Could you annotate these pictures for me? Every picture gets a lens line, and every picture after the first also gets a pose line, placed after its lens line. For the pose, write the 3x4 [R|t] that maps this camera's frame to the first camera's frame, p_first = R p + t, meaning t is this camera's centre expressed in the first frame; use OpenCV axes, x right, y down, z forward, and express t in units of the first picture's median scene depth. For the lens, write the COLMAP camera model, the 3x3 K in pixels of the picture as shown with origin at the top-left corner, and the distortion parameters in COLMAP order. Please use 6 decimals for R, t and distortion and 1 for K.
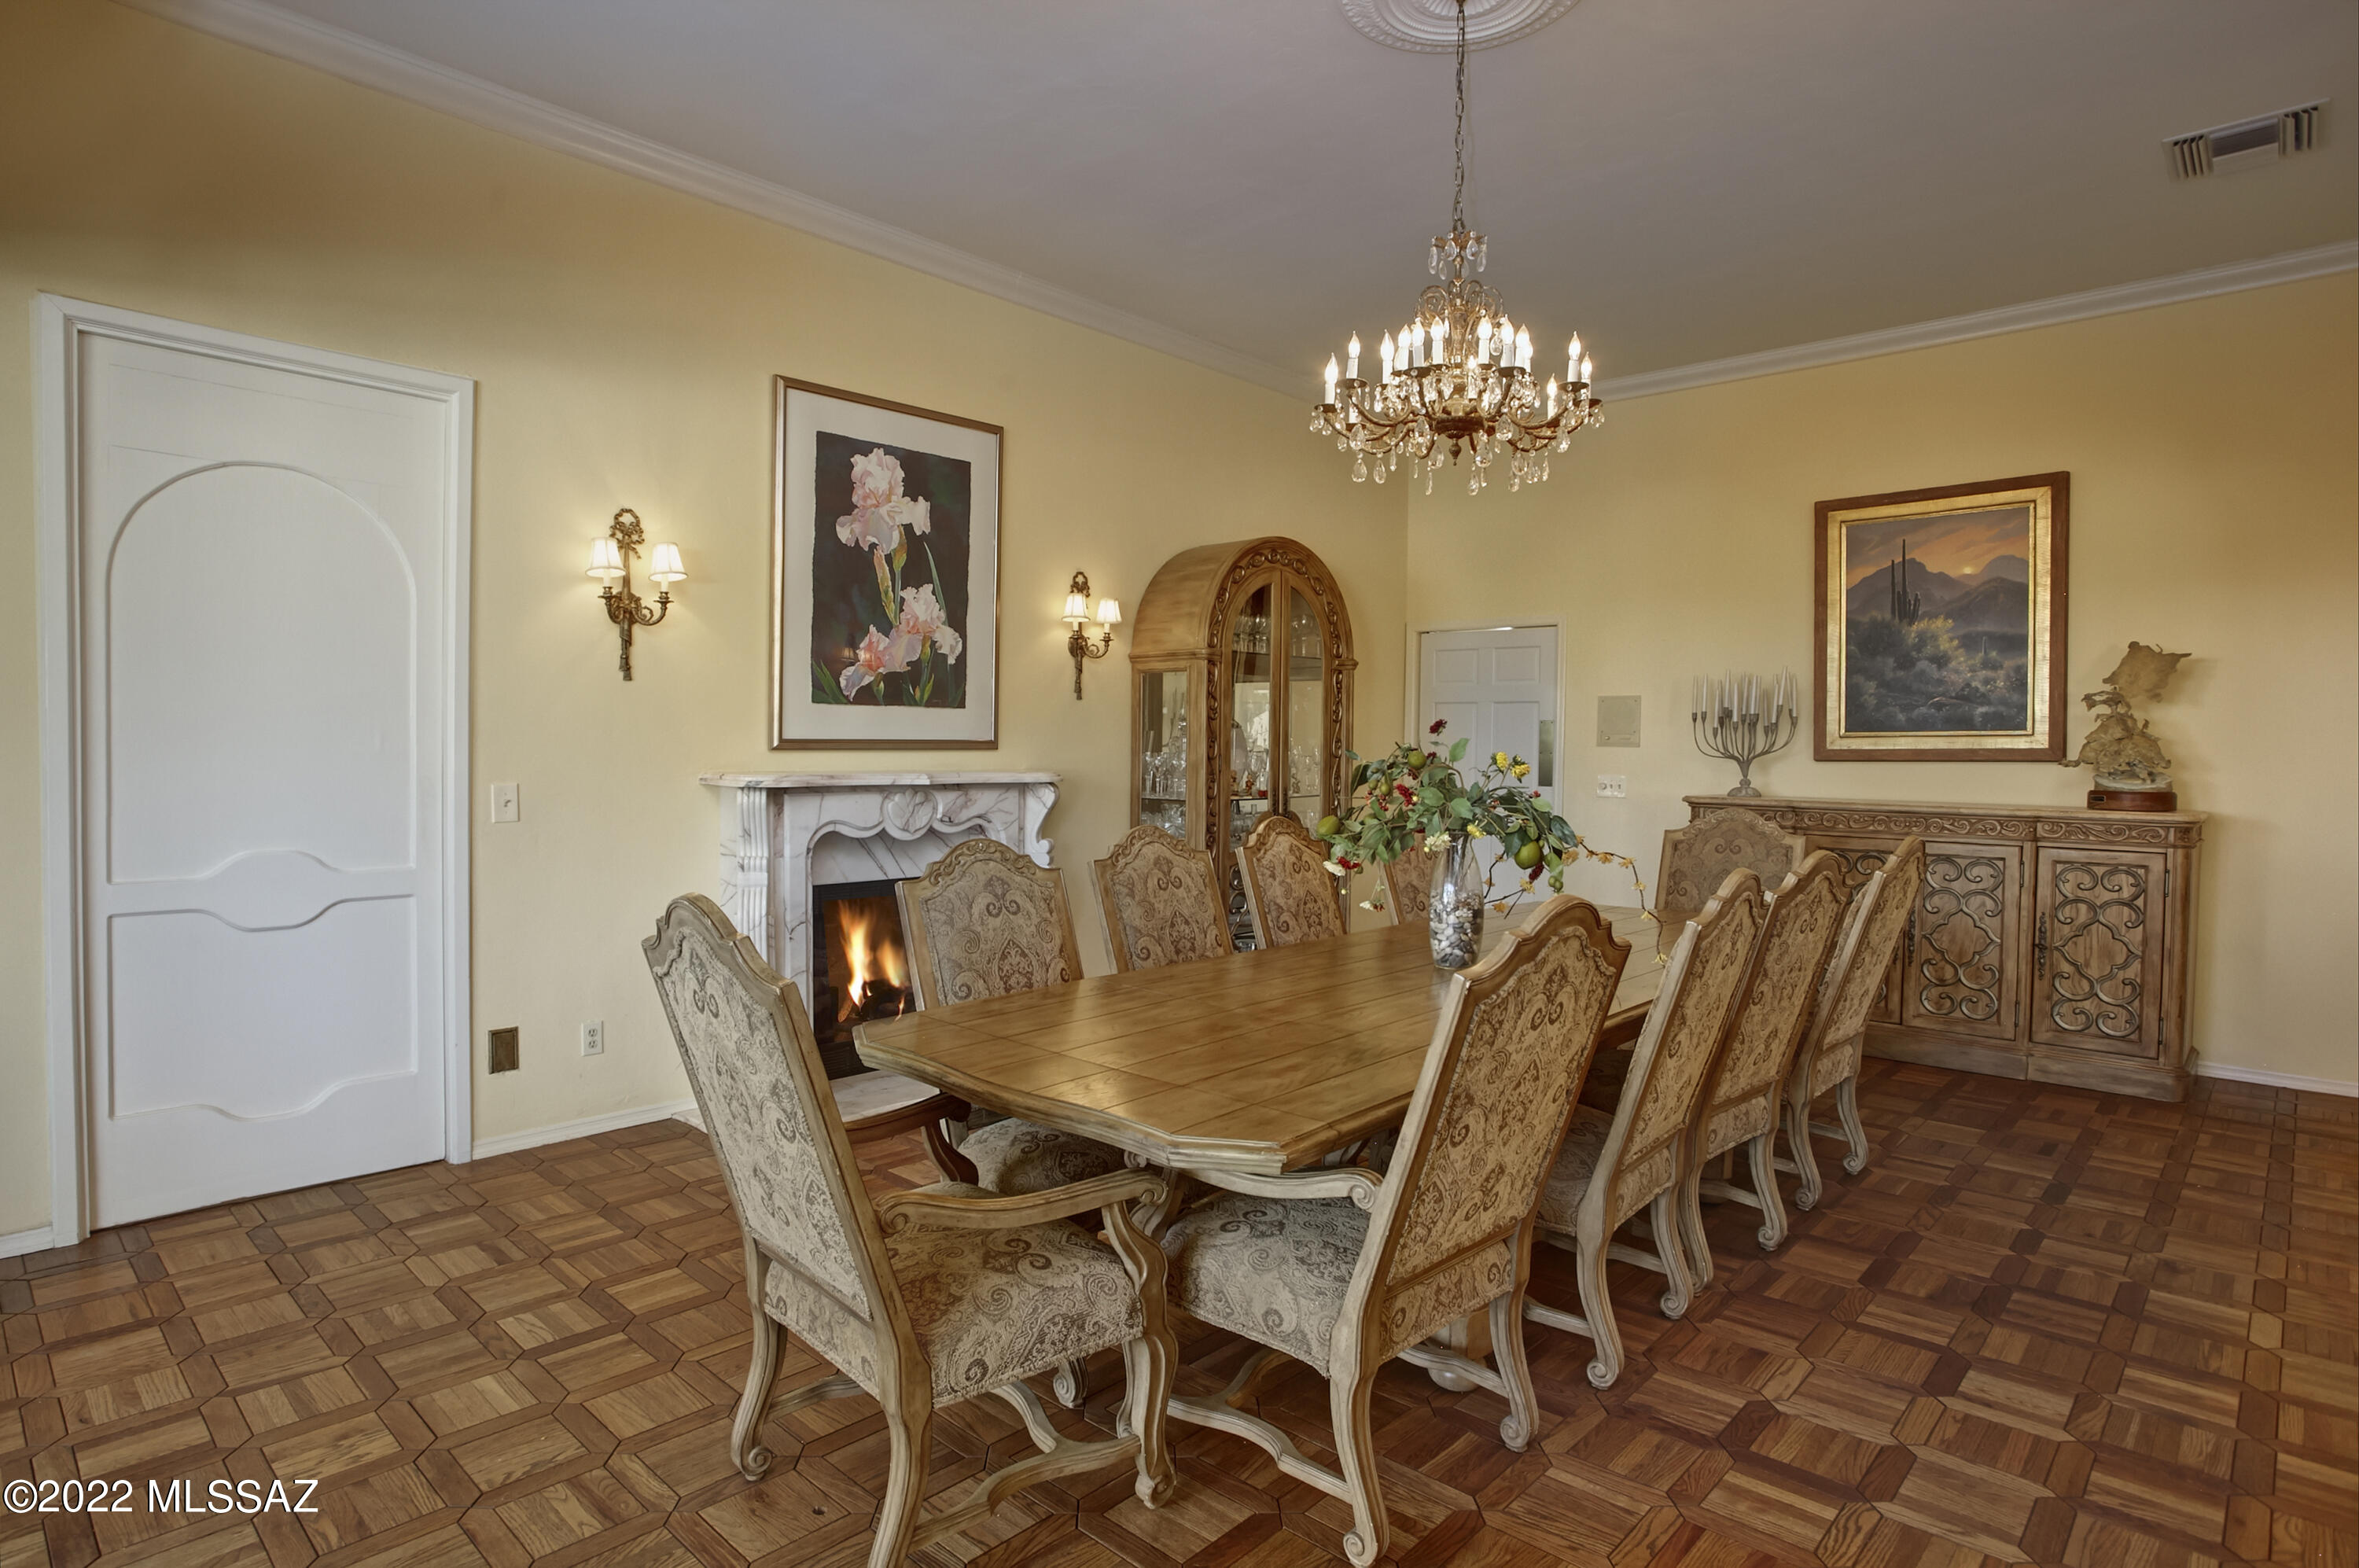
lens RADIAL K [[1239.0, 0, 1160.8], [0, 1239.0, 757.6], [0, 0, 1]] dist [-0.066958, 0.050449]
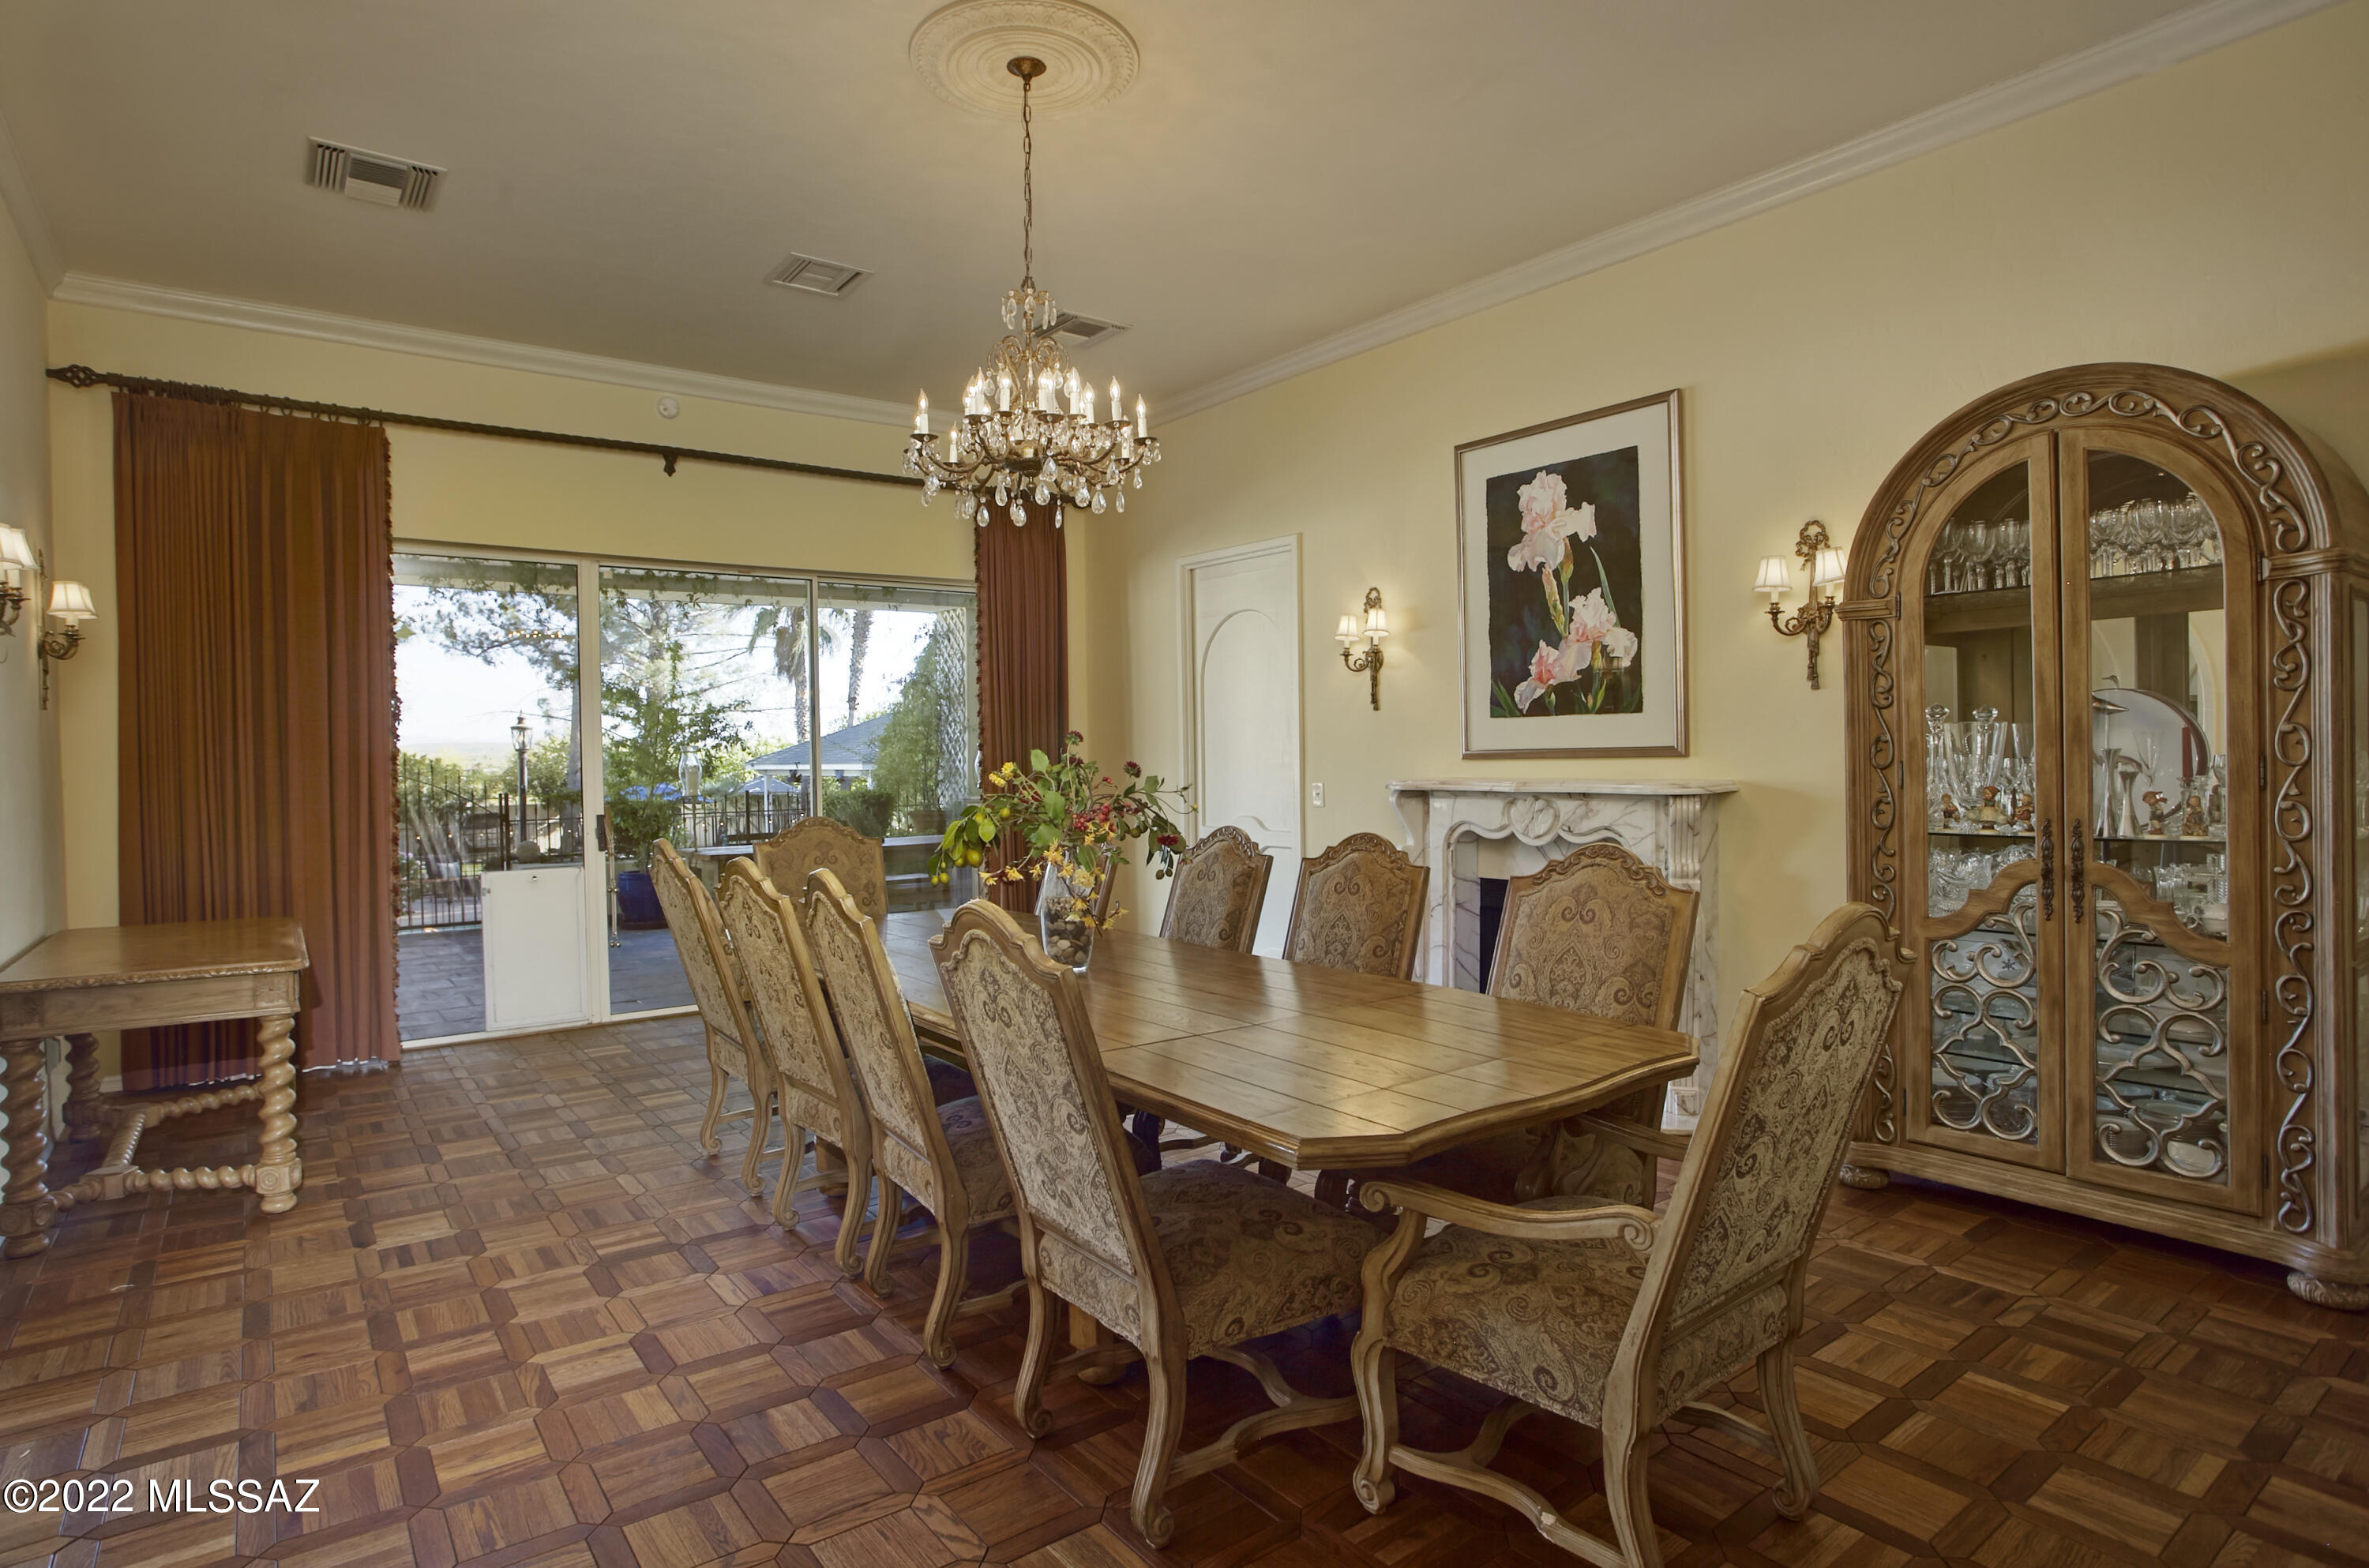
lens RADIAL K [[1244.1, 0, 1165.7], [0, 1244.1, 757.5], [0, 0, 1]] dist [-0.066958, 0.050449]
pose [[-0.160610, -0.007612, -0.986989, 0.861575], [-0.004200, 0.999966, -0.007029, 0.001581], [0.987009, 0.003016, -0.160637, 0.854267]]
